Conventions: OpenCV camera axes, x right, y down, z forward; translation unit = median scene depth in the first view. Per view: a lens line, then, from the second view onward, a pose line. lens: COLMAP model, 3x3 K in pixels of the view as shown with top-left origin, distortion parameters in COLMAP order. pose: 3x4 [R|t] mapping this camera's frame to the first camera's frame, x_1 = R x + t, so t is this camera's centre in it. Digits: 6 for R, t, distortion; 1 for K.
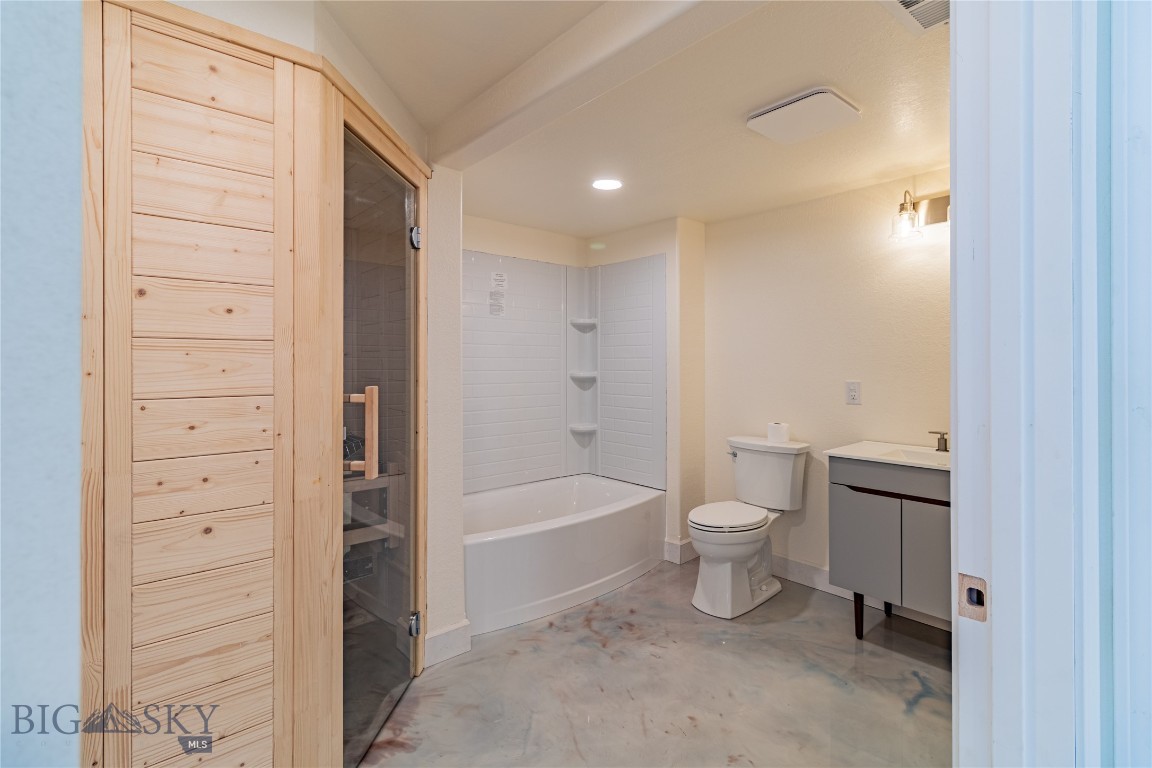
lens RADIAL K [[529.7, 0, 571.5], [0, 529.7, 374.8], [0, 0, 1]] dist [0.002376, -0.000811]
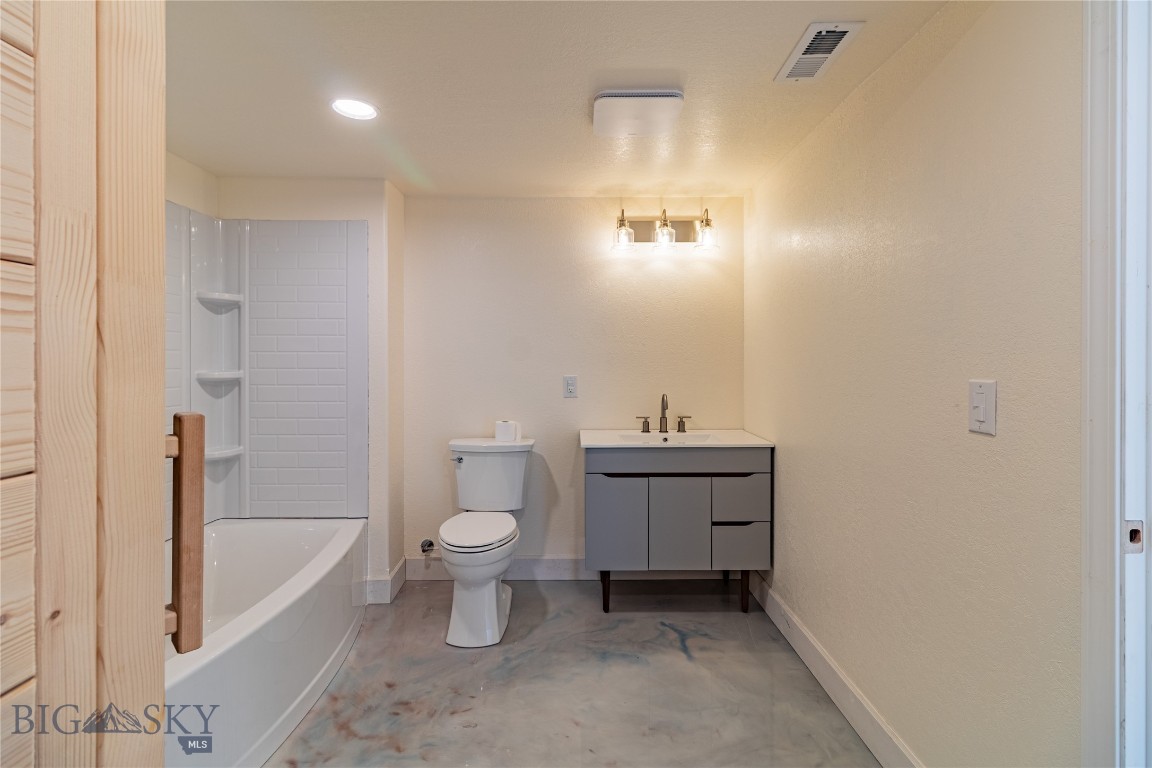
lens RADIAL K [[529.7, 0, 577.2], [0, 529.7, 372.0], [0, 0, 1]] dist [0.002376, -0.000811]
pose [[0.649756, -0.015878, 0.759977, -0.287238], [0.014929, 0.999856, 0.008126, -0.004542], [-0.759996, 0.006066, 0.649899, 0.306138]]
